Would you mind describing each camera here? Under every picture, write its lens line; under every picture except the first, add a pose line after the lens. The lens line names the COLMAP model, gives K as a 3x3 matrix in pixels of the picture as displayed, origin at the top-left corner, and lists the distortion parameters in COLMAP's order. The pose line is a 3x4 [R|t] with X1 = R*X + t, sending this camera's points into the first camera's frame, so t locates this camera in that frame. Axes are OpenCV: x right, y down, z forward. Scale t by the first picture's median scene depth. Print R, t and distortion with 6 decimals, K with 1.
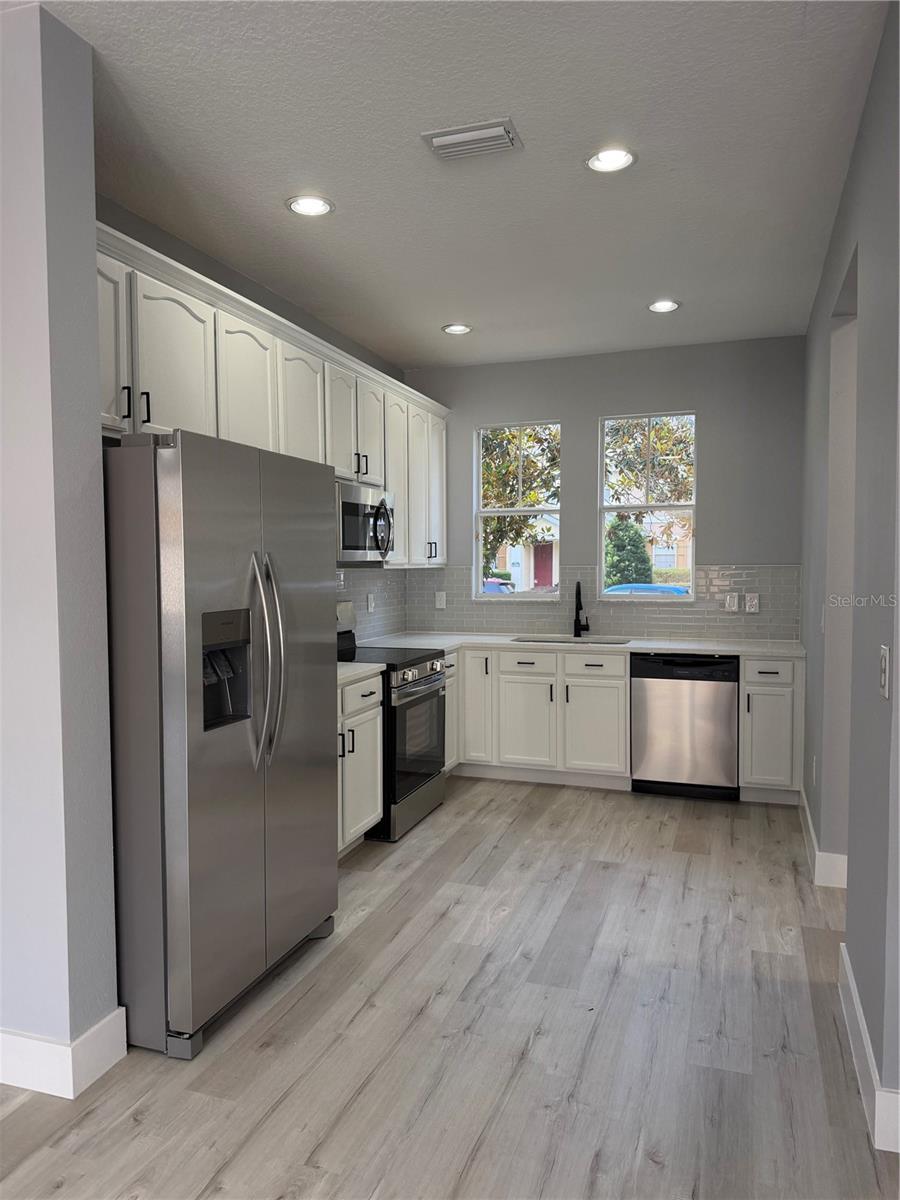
lens RADIAL K [[844.2, 0, 448.4], [0, 844.2, 607.4], [0, 0, 1]] dist [0.042649, -0.049130]
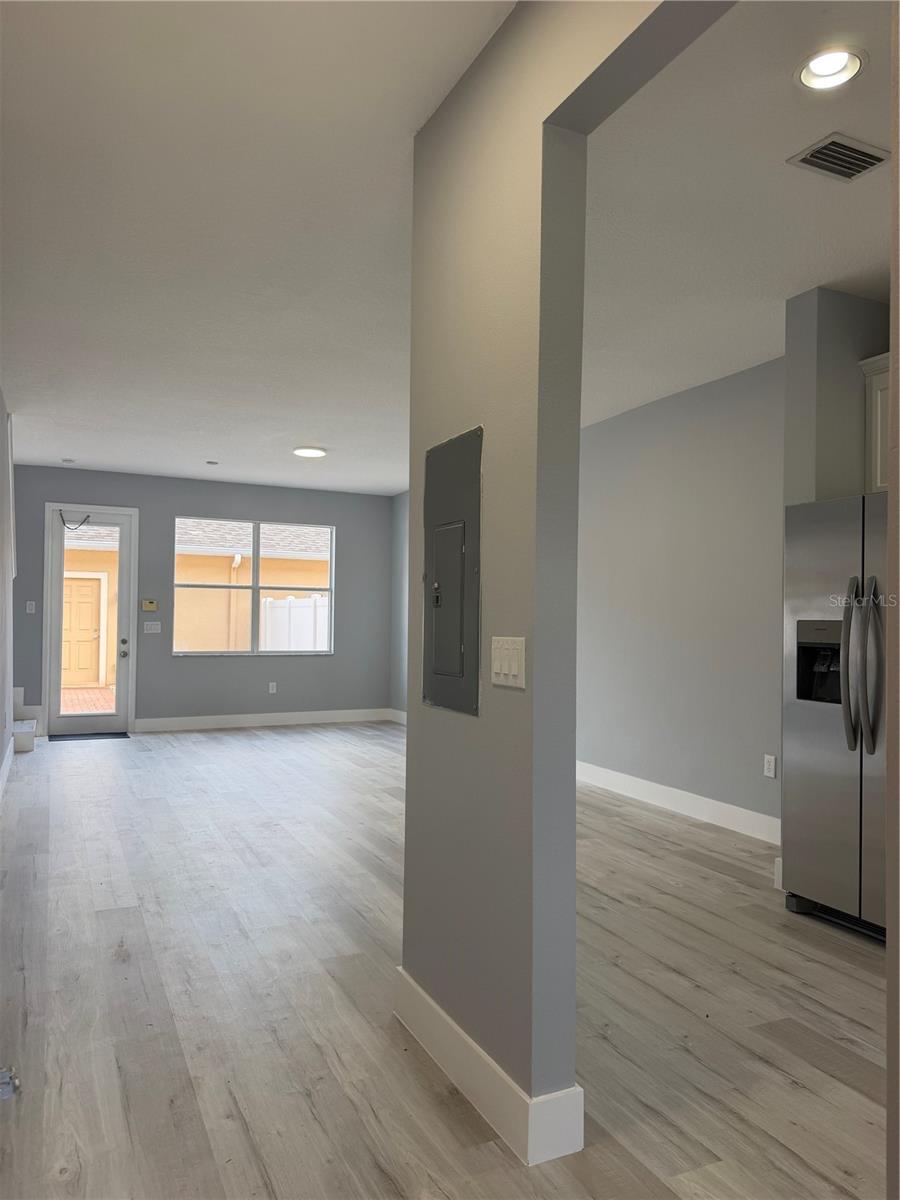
lens RADIAL K [[844.2, 0, 478.7], [0, 844.2, 605.4], [0, 0, 1]] dist [0.042649, -0.049130]
pose [[-0.691257, -0.017830, -0.722389, 0.619413], [-0.046635, 0.998712, 0.019975, -0.012571], [0.721103, 0.047496, -0.691198, 0.837923]]
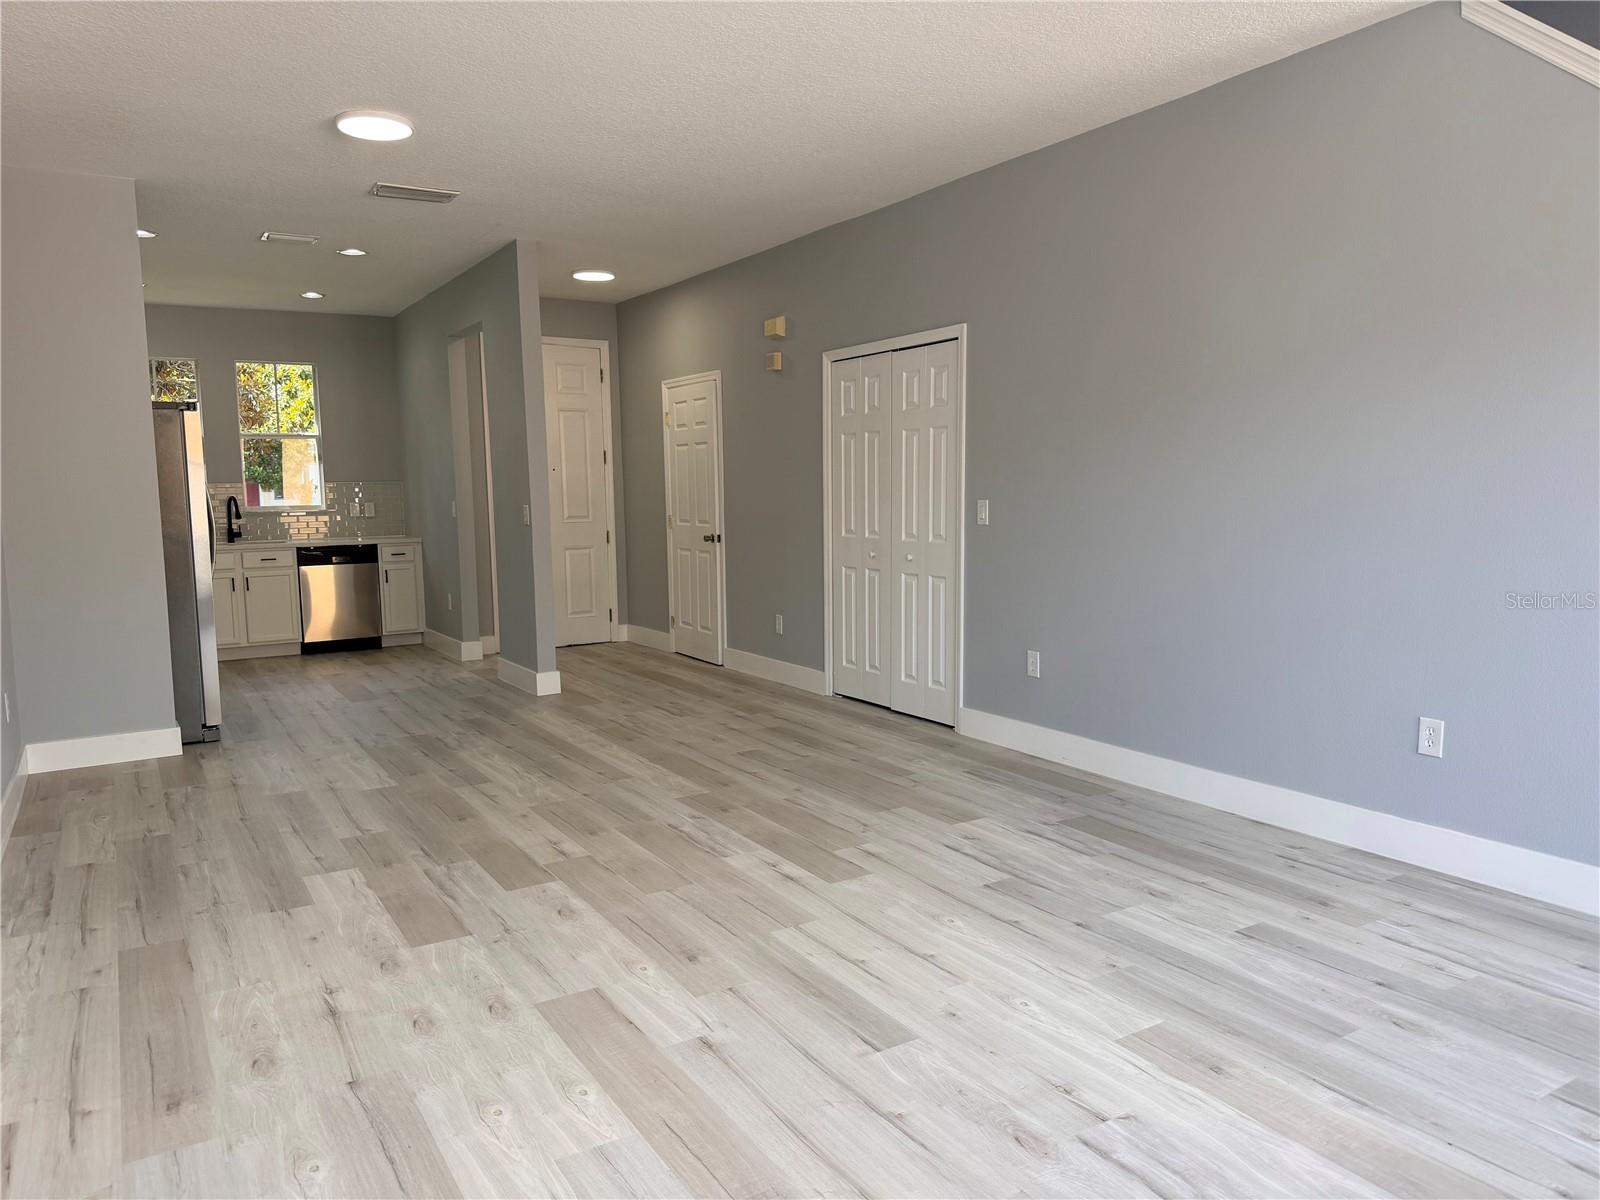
lens RADIAL K [[1125.7, 0, 795.9], [0, 1125.7, 597.7], [0, 0, 1]] dist [0.042649, -0.049130]
pose [[0.641866, -0.085176, 0.762072, -0.680474], [0.054978, 0.996366, 0.065057, 0.062377], [-0.764844, 0.000139, 0.644216, -0.788903]]
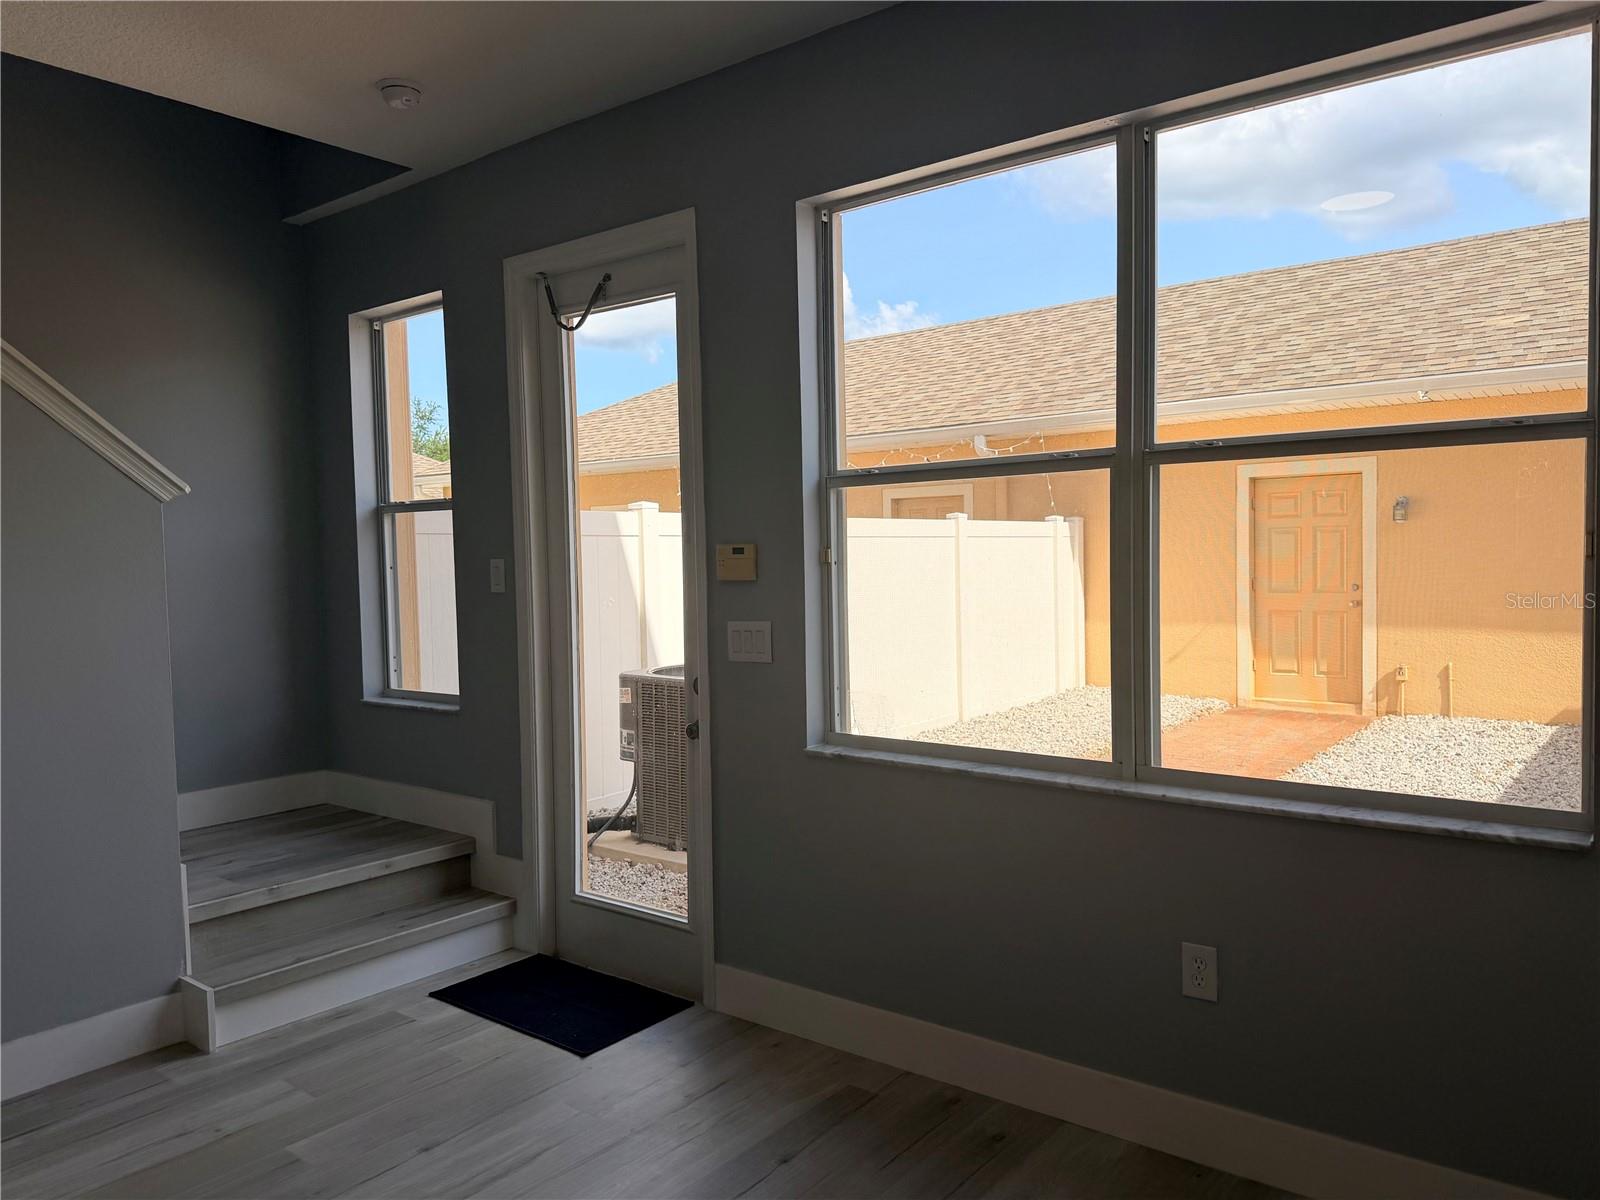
lens RADIAL K [[1125.7, 0, 808.2], [0, 1125.7, 608.0], [0, 0, 1]] dist [0.042649, -0.049130]
pose [[-0.947592, 0.007321, 0.319398, -0.489499], [0.040550, 0.994408, 0.097513, 0.022765], [-0.316898, 0.105354, -0.942590, -0.358098]]
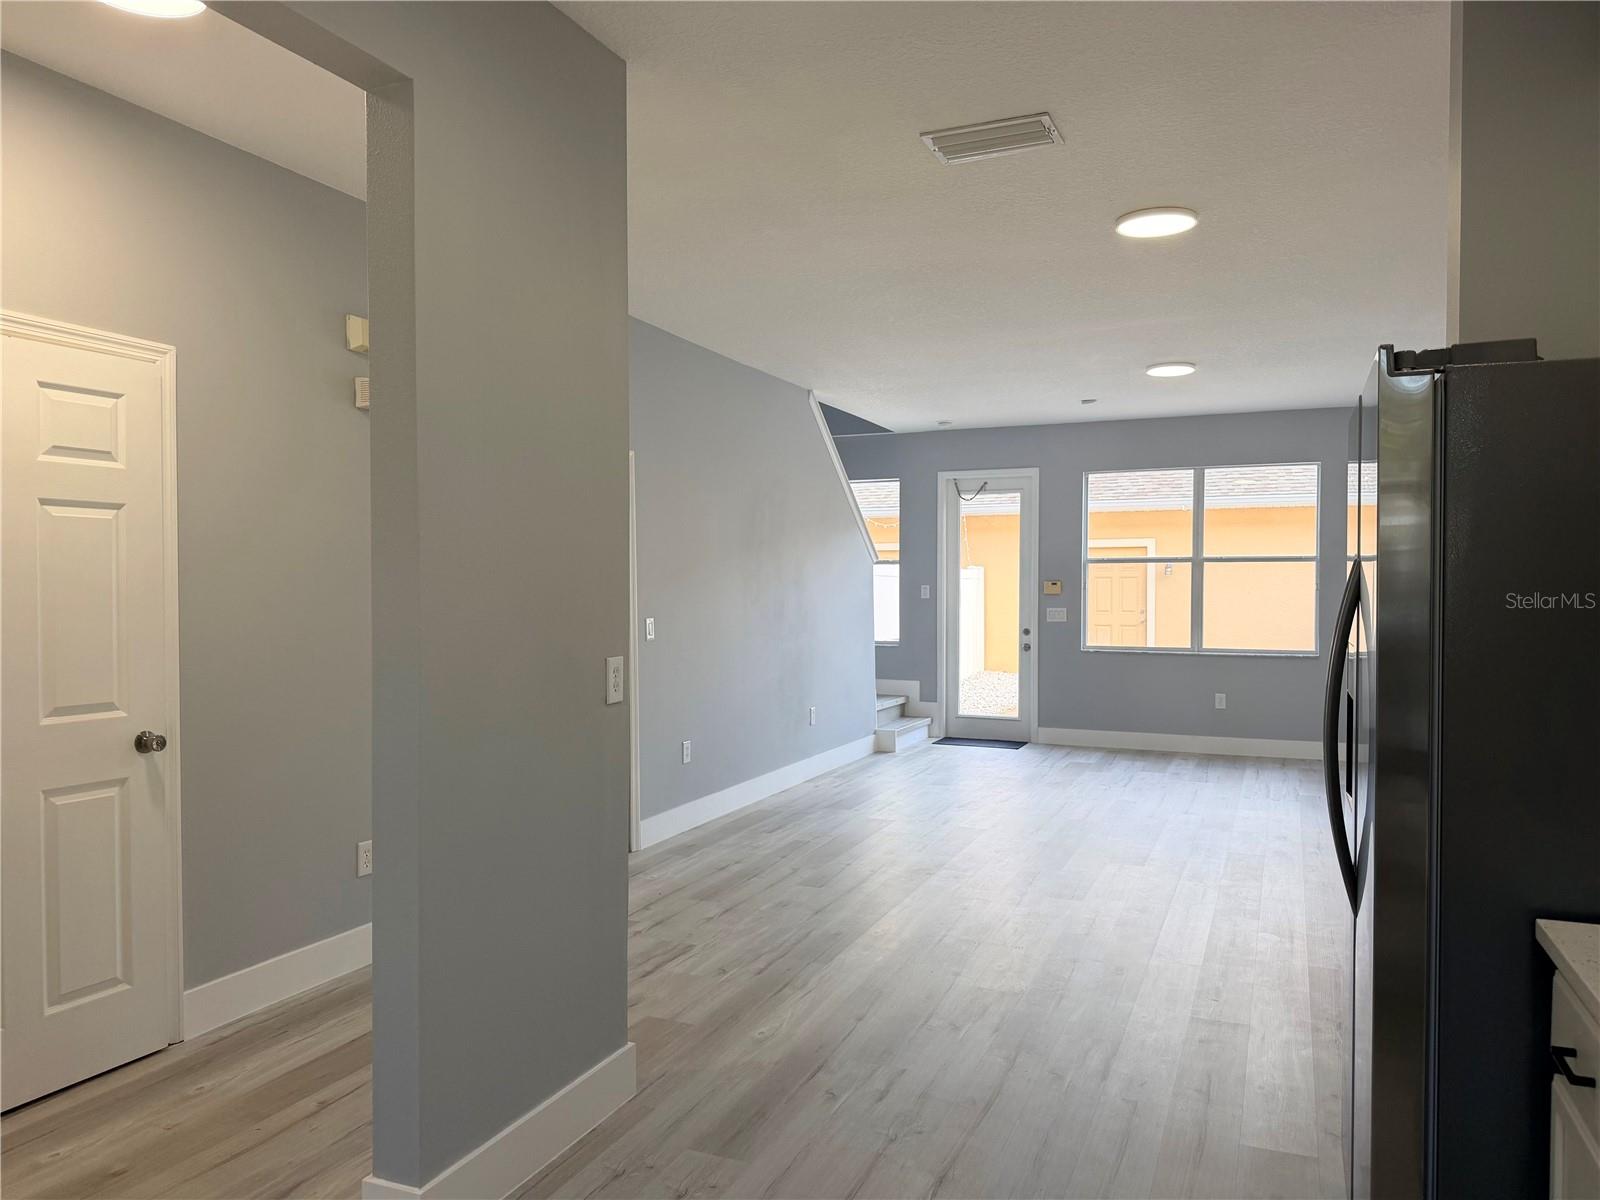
lens RADIAL K [[1125.7, 0, 781.8], [0, 1125.7, 595.6], [0, 0, 1]] dist [0.042649, -0.049130]
pose [[-0.997066, 0.003723, 0.076462, 0.092846], [0.008333, 0.998160, 0.060065, -0.050178], [-0.076098, 0.060526, -0.995262, 1.041158]]
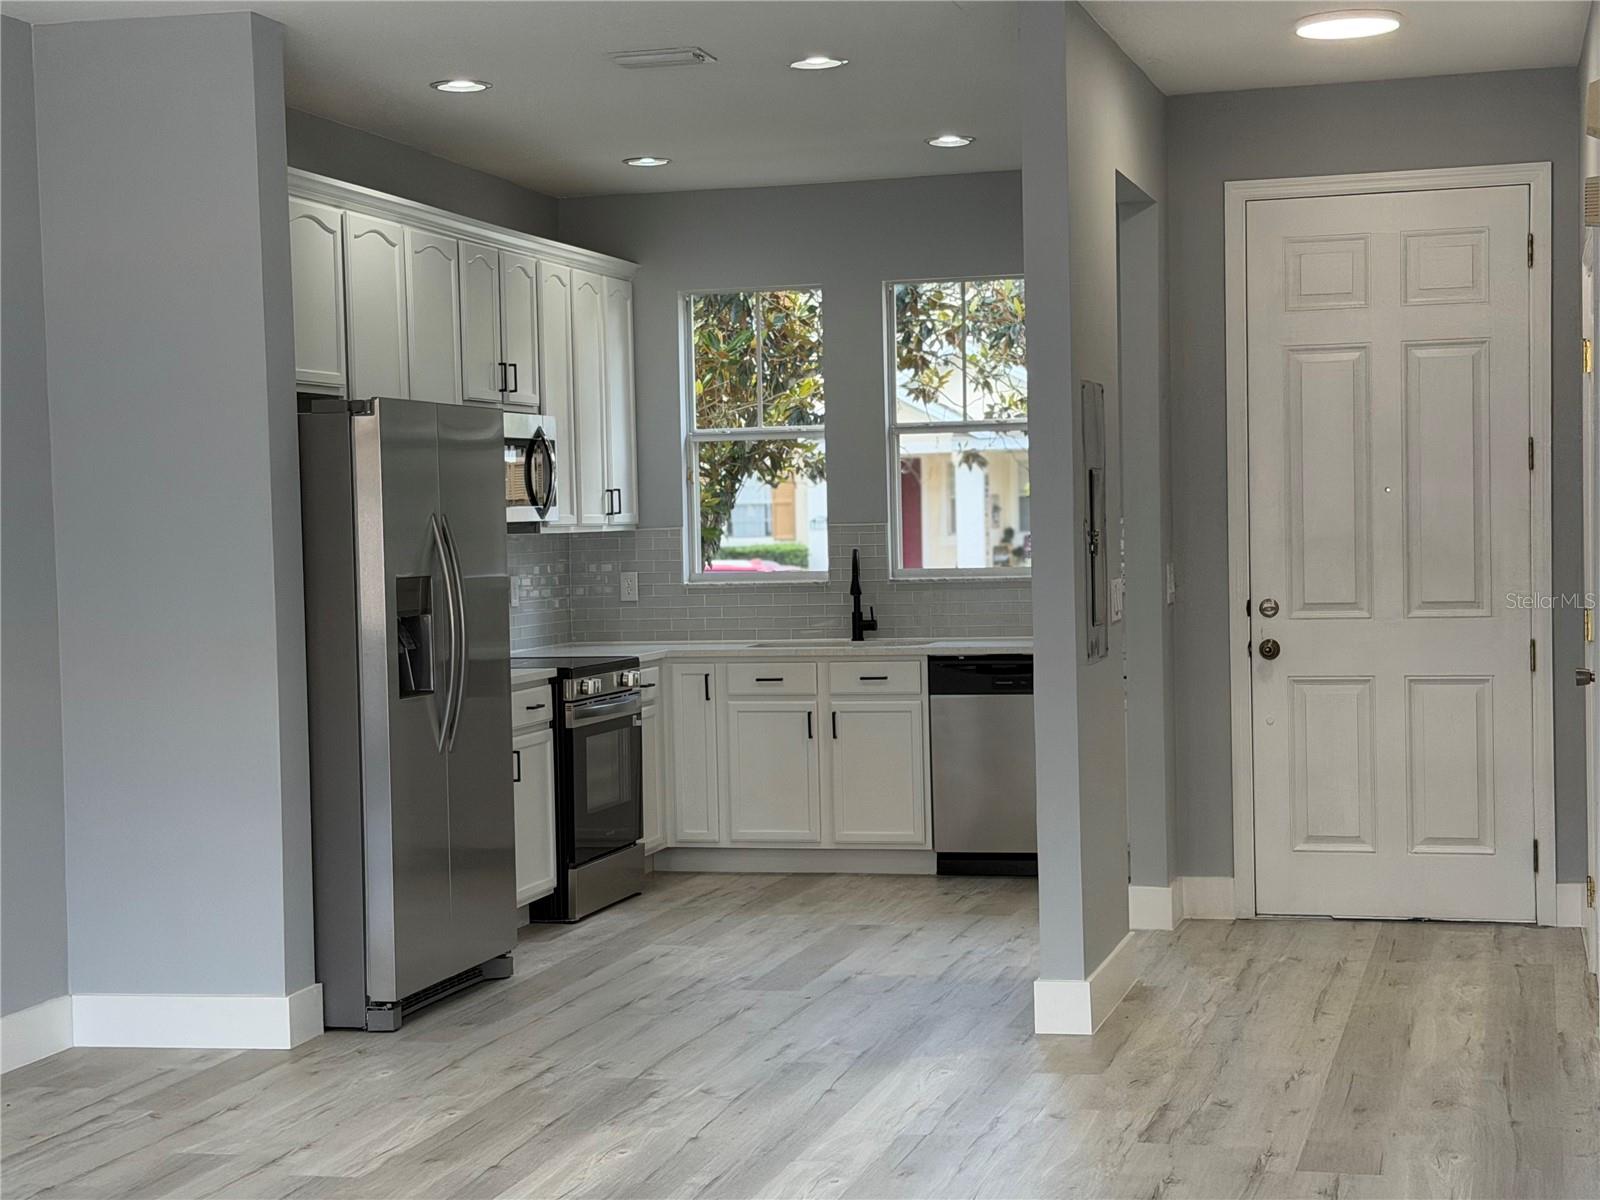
lens RADIAL K [[2572.7, 0, 811.4], [0, 2572.7, 604.6], [0, 0, 1]] dist [0.054482, 0.000000]
pose [[0.997452, -0.022919, 0.067561, -0.005211], [0.024349, 0.999495, -0.020414, 0.055171], [-0.067059, 0.022007, 0.997506, -1.004059]]
